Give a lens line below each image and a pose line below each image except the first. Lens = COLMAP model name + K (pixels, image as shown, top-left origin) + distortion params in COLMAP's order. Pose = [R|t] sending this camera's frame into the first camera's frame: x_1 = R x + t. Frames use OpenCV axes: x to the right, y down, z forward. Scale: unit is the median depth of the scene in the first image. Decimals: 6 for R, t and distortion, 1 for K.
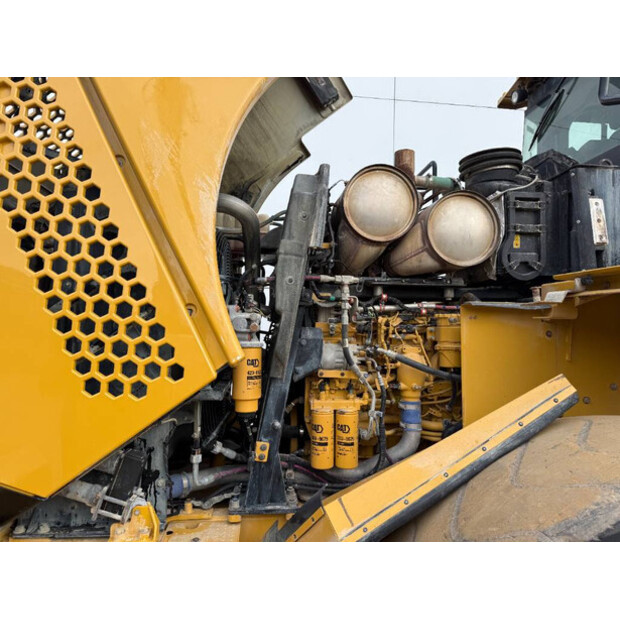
lens RADIAL K [[429.3, 0, 308.2], [0, 429.3, 314.8], [0, 0, 1]] dist [0.110813, -0.168243]
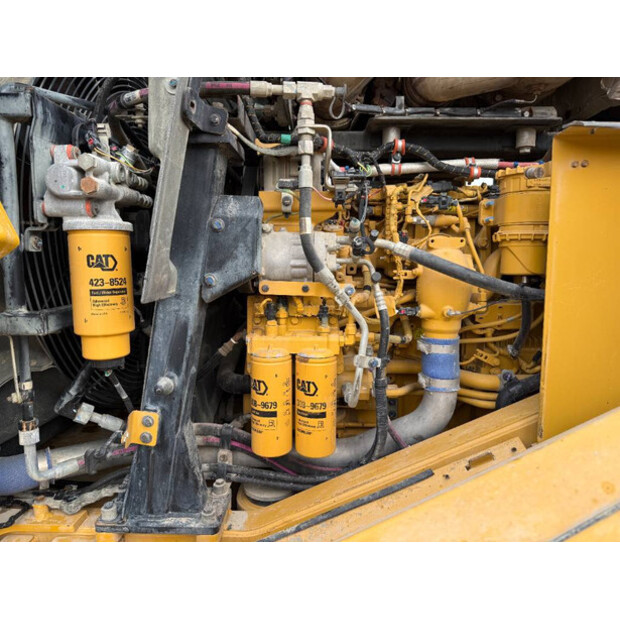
lens RADIAL K [[429.3, 0, 308.2], [0, 429.3, 314.8], [0, 0, 1]] dist [0.110813, -0.168243]
pose [[0.991510, 0.005331, -0.129917, 0.147374], [0.016326, 0.986148, 0.165062, 0.080365], [0.128998, -0.165782, 0.977689, 0.465971]]
